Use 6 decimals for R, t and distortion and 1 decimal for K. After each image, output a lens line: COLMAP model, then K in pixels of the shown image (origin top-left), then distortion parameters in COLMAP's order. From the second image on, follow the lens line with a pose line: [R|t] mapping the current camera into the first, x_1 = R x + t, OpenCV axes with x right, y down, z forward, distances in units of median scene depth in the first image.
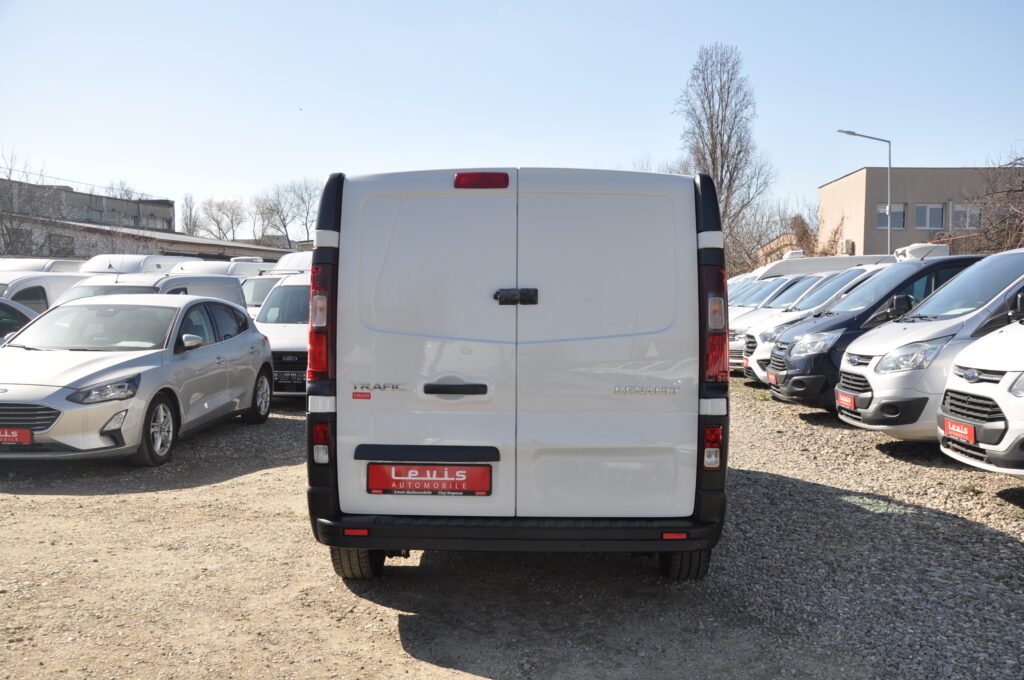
lens RADIAL K [[988.7, 0, 512.0], [0, 988.7, 340.0], [0, 0, 1]] dist [0.003602, 0.016646]
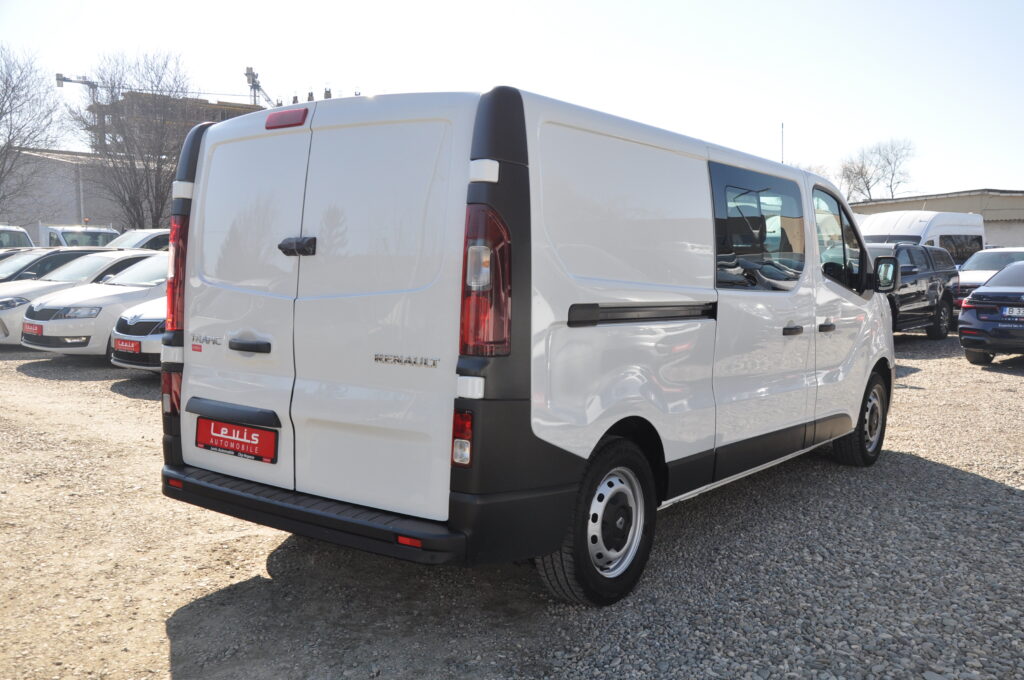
lens RADIAL K [[958.8, 0, 512.0], [0, 958.8, 340.0], [0, 0, 1]] dist [0.006069, 0.005284]
pose [[0.821033, 0.048169, -0.568845, 1.217915], [-0.026860, 0.998590, 0.045790, -0.008297], [0.570249, -0.022316, 0.821169, 0.725068]]
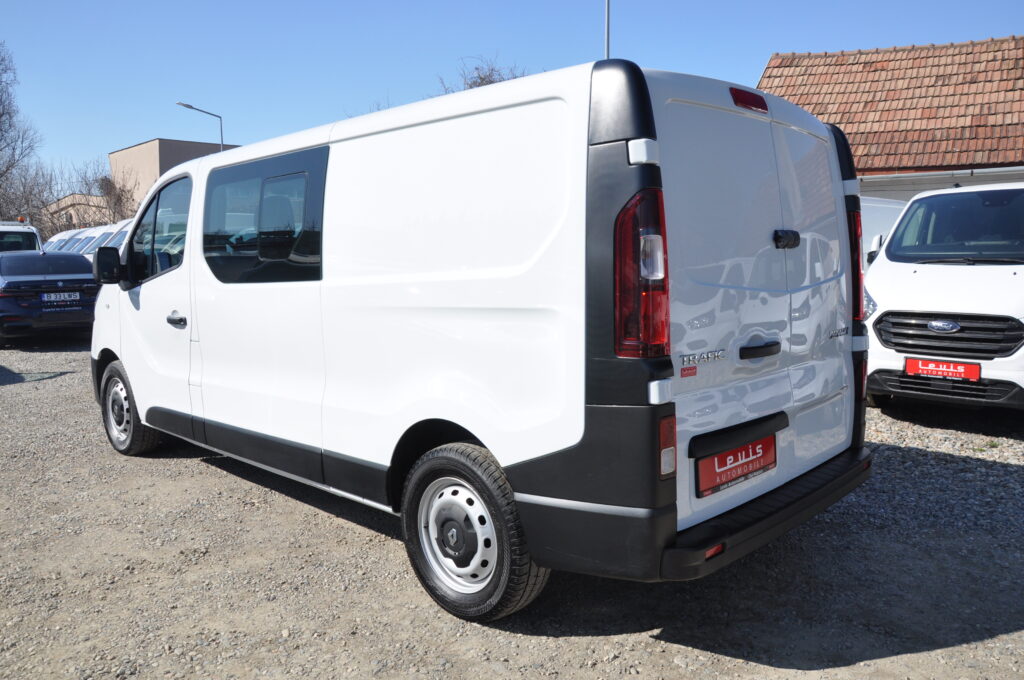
lens RADIAL K [[765.9, 0, 512.0], [0, 765.9, 340.0], [0, 0, 1]] dist [-0.002320, -0.001583]
pose [[0.660247, -0.088567, 0.745808, -1.239553], [0.035633, 0.995598, 0.086686, -0.040741], [-0.750203, -0.030659, 0.660497, 1.339886]]
